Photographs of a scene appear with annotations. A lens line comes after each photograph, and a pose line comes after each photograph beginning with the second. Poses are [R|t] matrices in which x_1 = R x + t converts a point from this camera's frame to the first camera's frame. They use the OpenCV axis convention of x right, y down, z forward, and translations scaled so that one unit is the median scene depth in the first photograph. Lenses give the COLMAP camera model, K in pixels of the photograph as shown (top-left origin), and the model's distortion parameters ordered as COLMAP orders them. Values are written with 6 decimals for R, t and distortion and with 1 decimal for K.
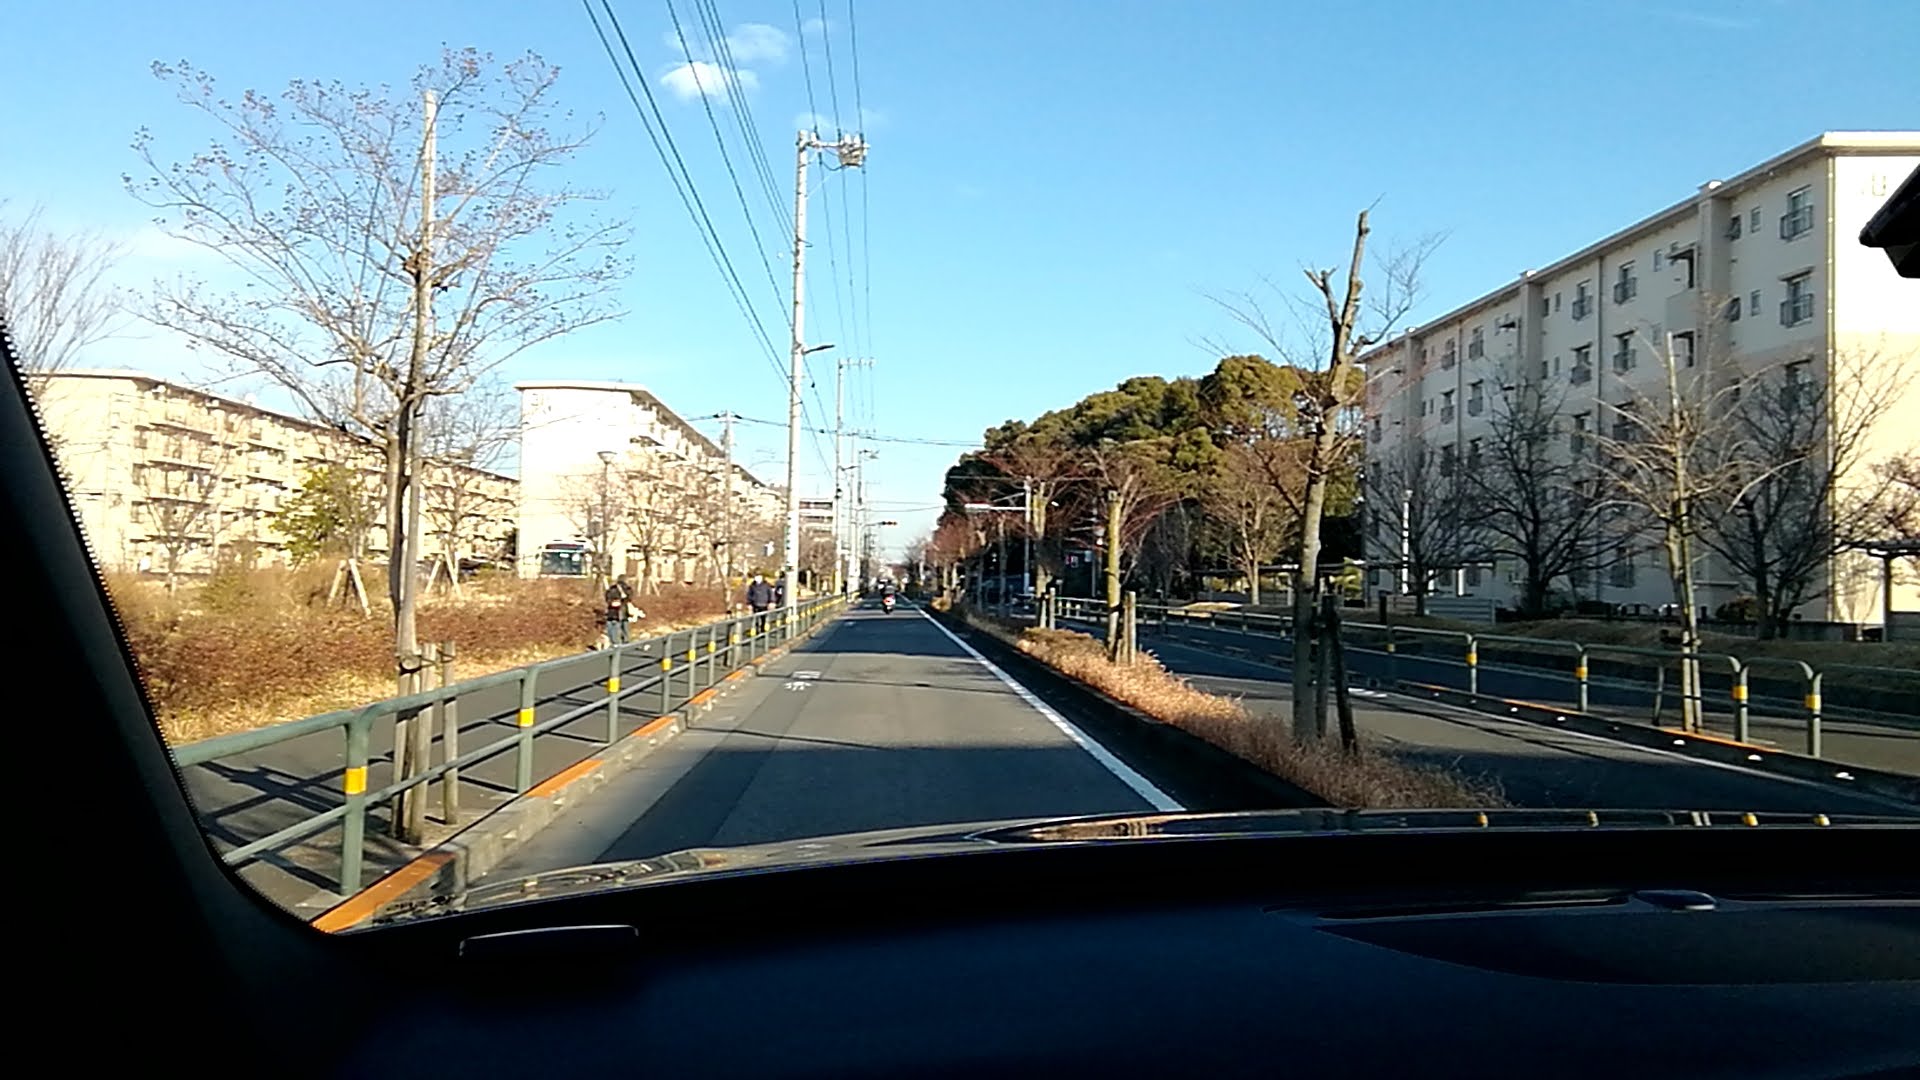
lens RADIAL K [[929.2, 0, 960.0], [0, 929.2, 540.0], [0, 0, 1]] dist [0.002694, 0.000227]
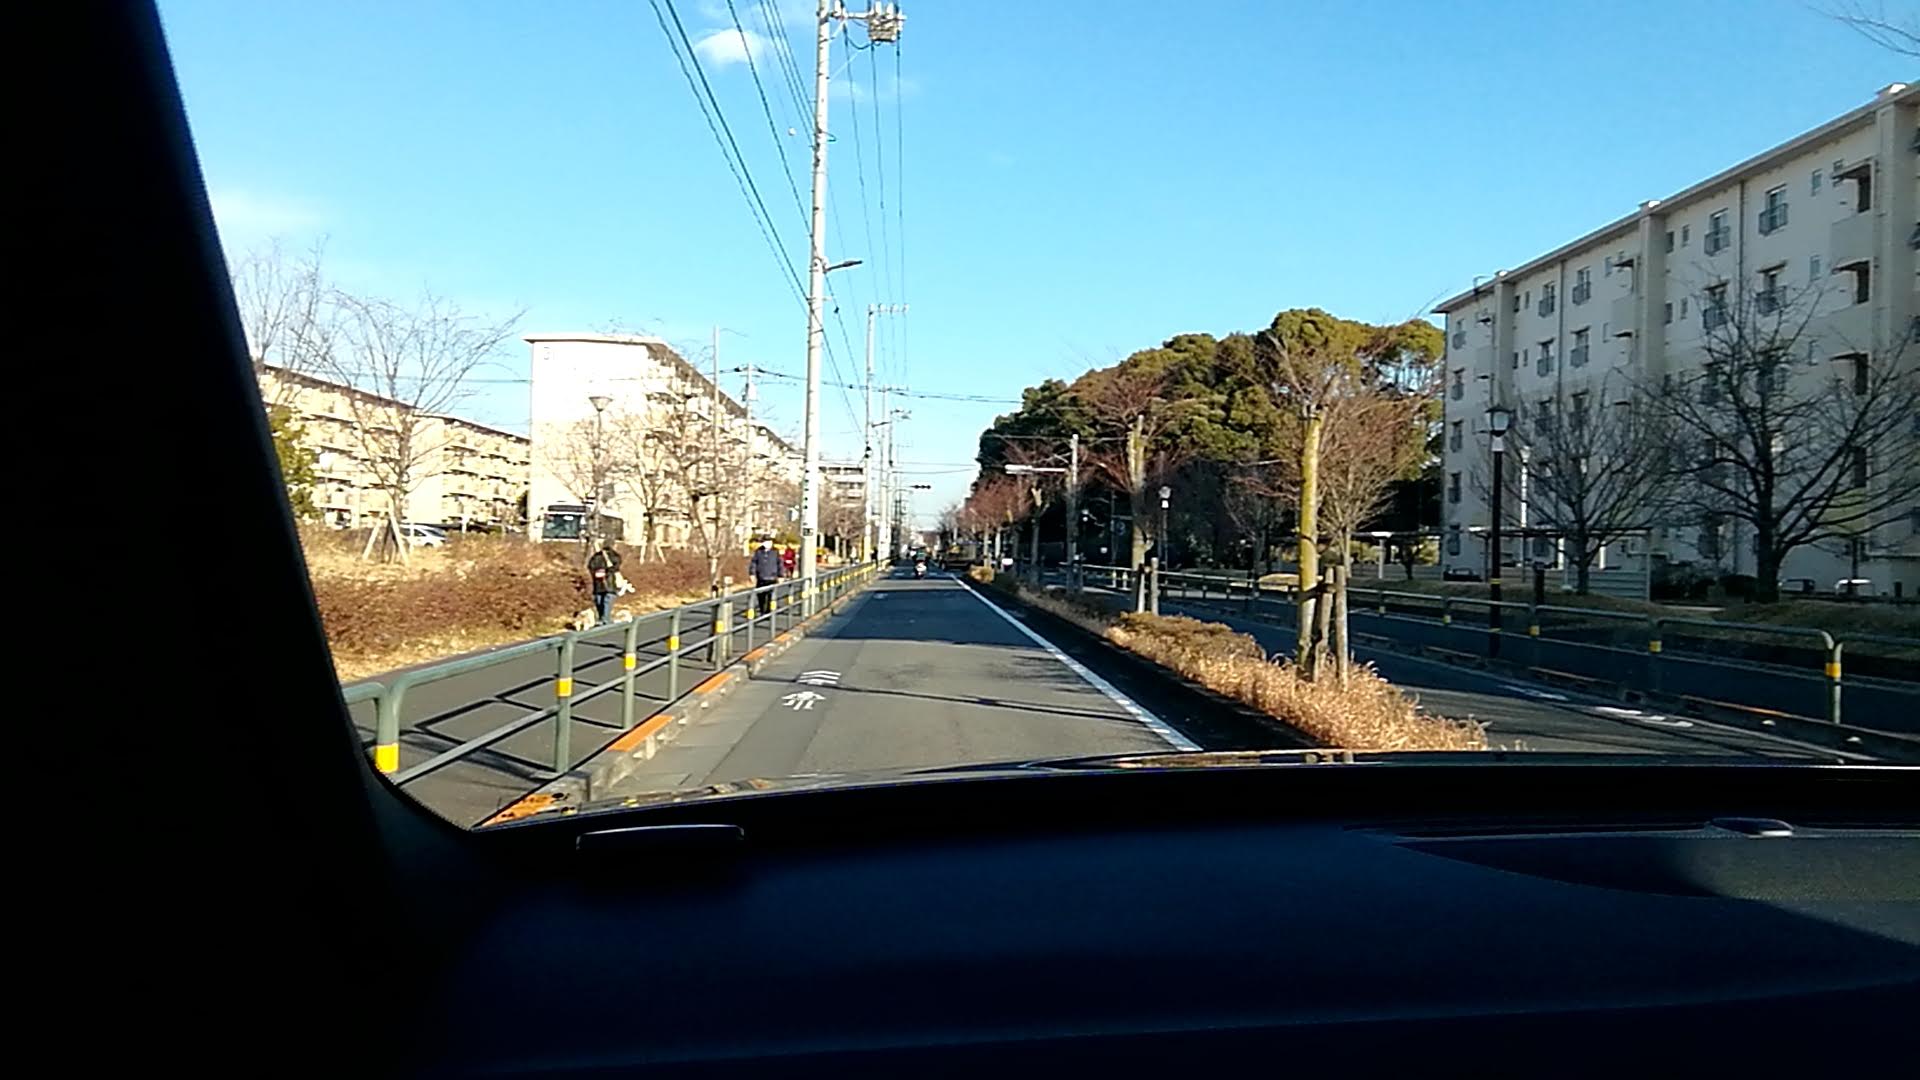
lens RADIAL K [[639.4, 0, 960.0], [0, 639.4, 540.0], [0, 0, 1]] dist [-0.000179, -0.000006]
pose [[0.999965, 0.005735, 0.006168, -0.044810], [-0.005916, 0.999542, 0.029678, 0.017823], [-0.005995, -0.029713, 0.999540, 0.377384]]
